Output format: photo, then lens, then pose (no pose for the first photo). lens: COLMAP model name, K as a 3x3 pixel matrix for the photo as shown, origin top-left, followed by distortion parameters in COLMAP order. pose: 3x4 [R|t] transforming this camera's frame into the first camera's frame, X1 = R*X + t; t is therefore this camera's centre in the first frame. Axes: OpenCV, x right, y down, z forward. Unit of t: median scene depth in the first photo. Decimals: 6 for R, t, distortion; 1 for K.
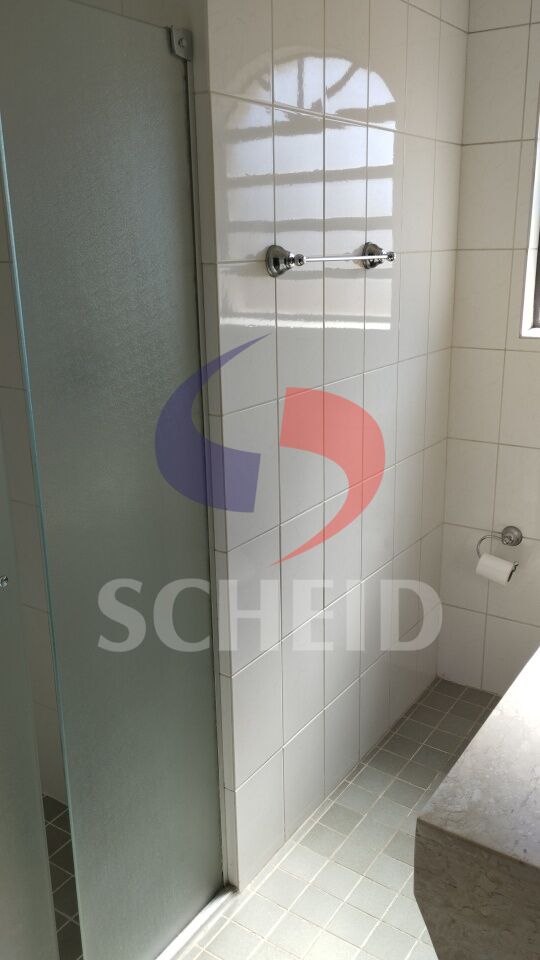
lens RADIAL K [[780.5, 0, 270.0], [0, 780.5, 480.0], [0, 0, 1]] dist [0.118032, -0.234666]
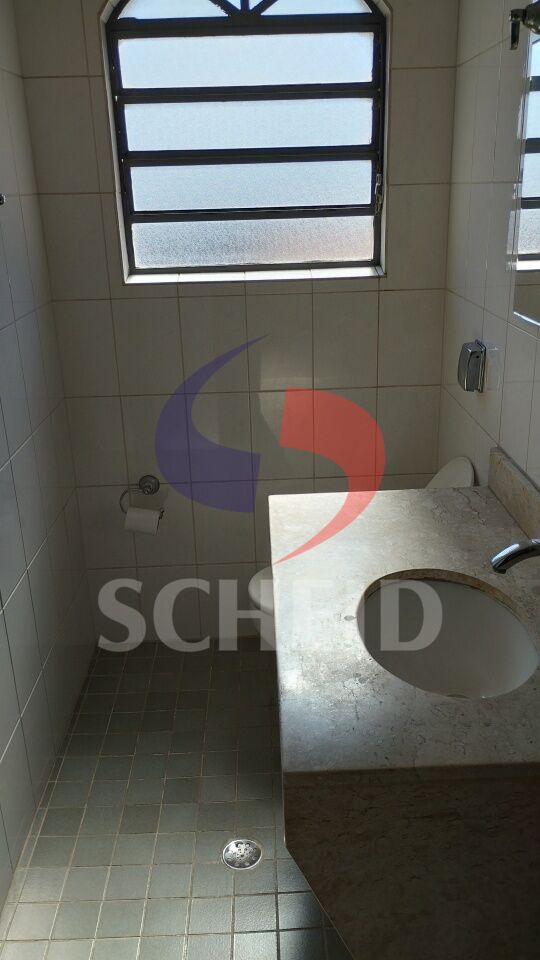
lens RADIAL K [[789.5, 0, 284.3], [0, 789.5, 481.5], [0, 0, 1]] dist [0.063748, -0.076527]
pose [[0.802733, -0.212473, 0.557202, -0.125955], [0.178648, 0.977142, 0.115236, -0.020101], [-0.568950, 0.007039, 0.822342, 0.074459]]
